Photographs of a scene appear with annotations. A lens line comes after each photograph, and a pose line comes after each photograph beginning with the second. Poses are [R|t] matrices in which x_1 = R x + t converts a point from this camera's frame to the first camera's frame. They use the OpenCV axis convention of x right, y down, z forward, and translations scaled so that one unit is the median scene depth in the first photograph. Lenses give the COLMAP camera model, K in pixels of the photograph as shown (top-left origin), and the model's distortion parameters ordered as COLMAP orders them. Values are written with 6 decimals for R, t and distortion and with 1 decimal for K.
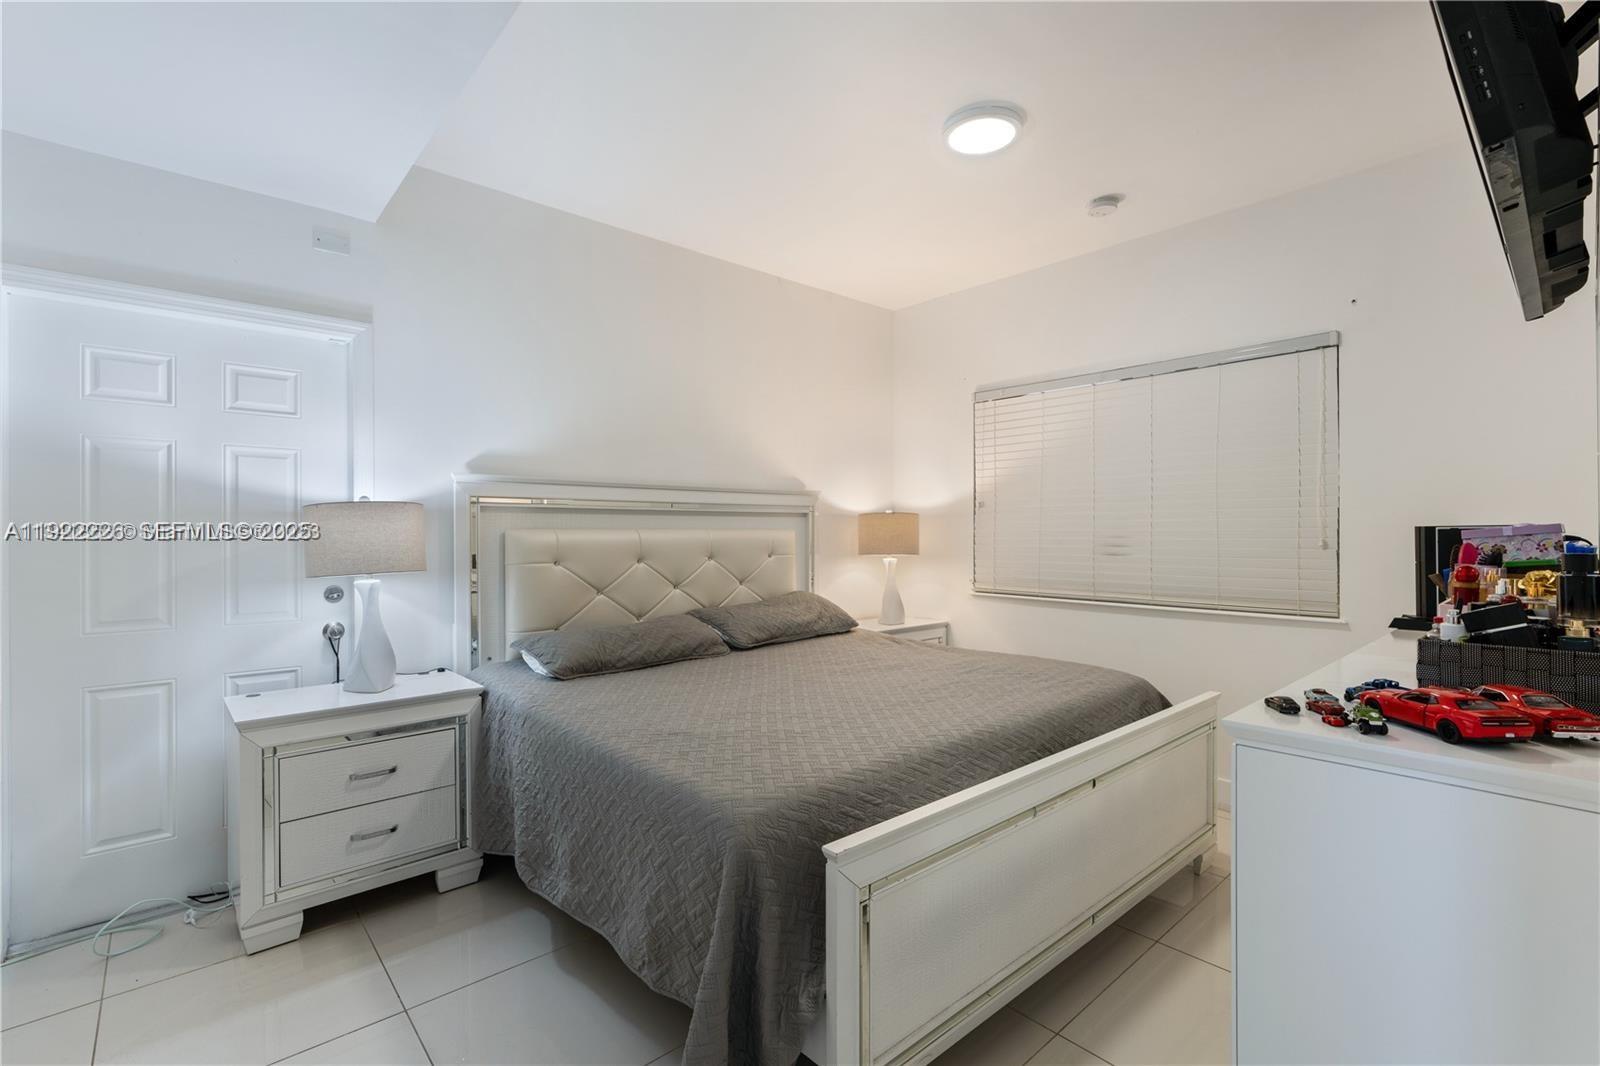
lens RADIAL K [[718.2, 0, 809.7], [0, 718.2, 535.8], [0, 0, 1]] dist [-0.028183, 0.012276]
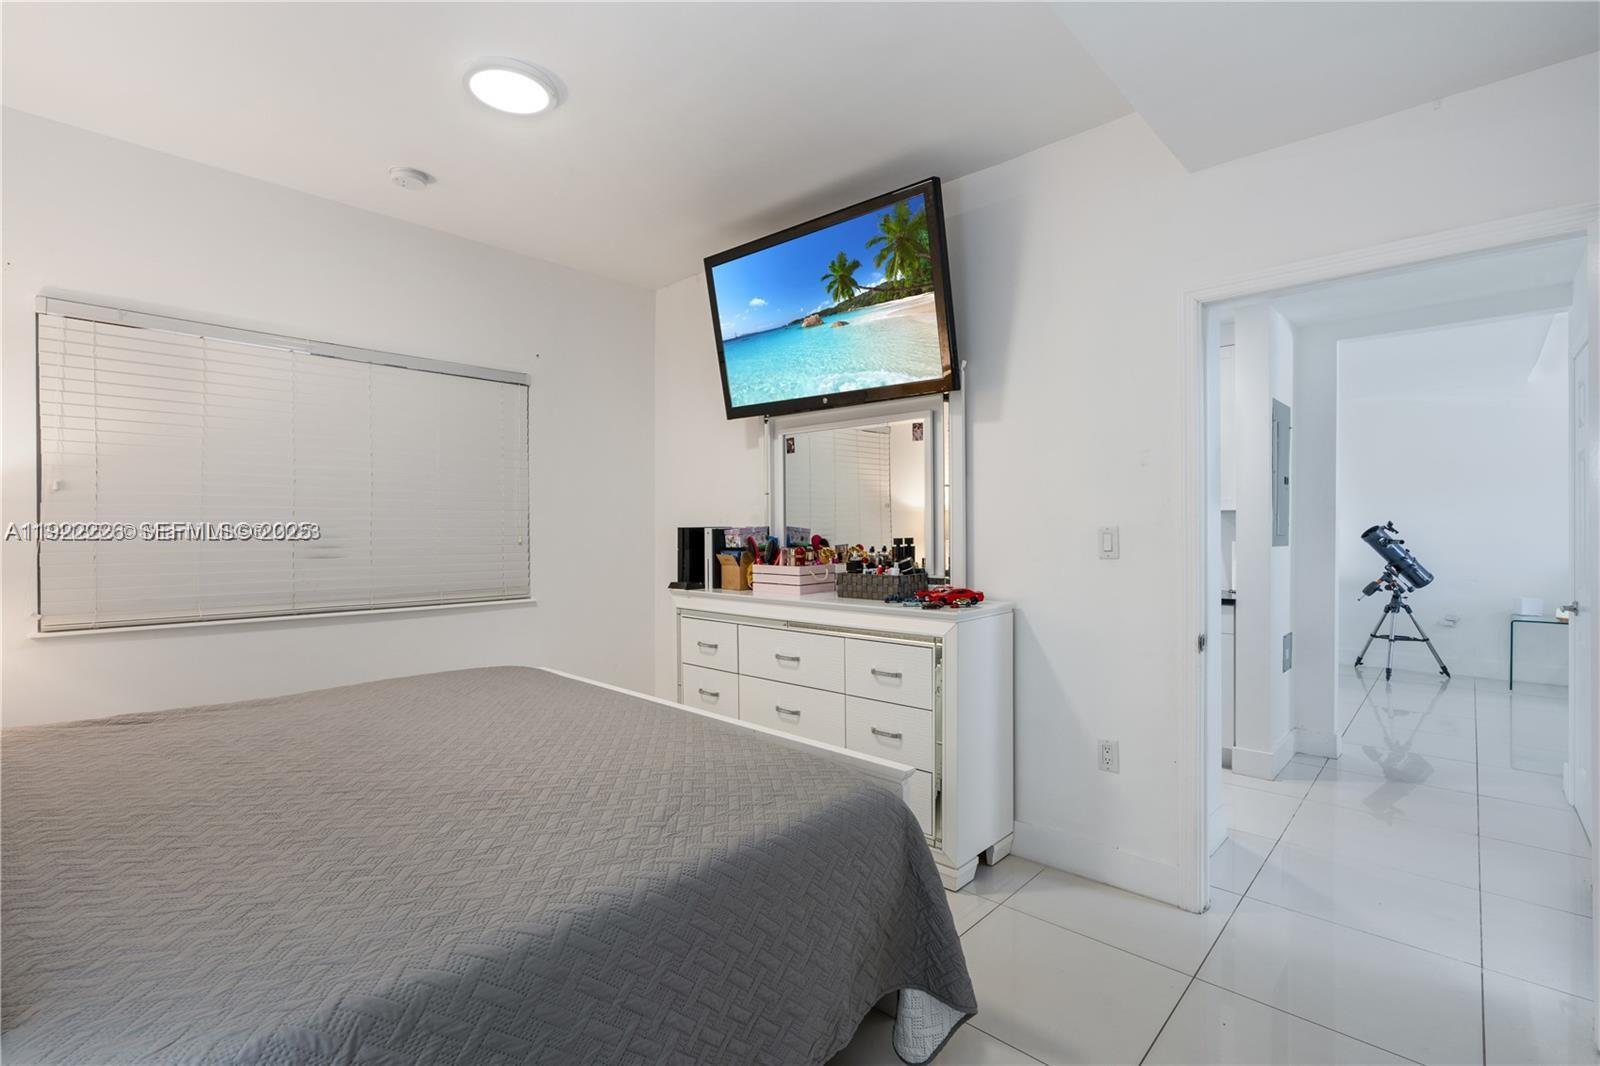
lens RADIAL K [[718.2, 0, 809.7], [0, 718.2, 535.8], [0, 0, 1]] dist [-0.028183, 0.012276]
pose [[-0.087009, -0.005998, 0.996189, -0.548889], [0.005779, 0.999962, 0.006526, -0.002128], [-0.996191, 0.006325, -0.086971, 0.568477]]
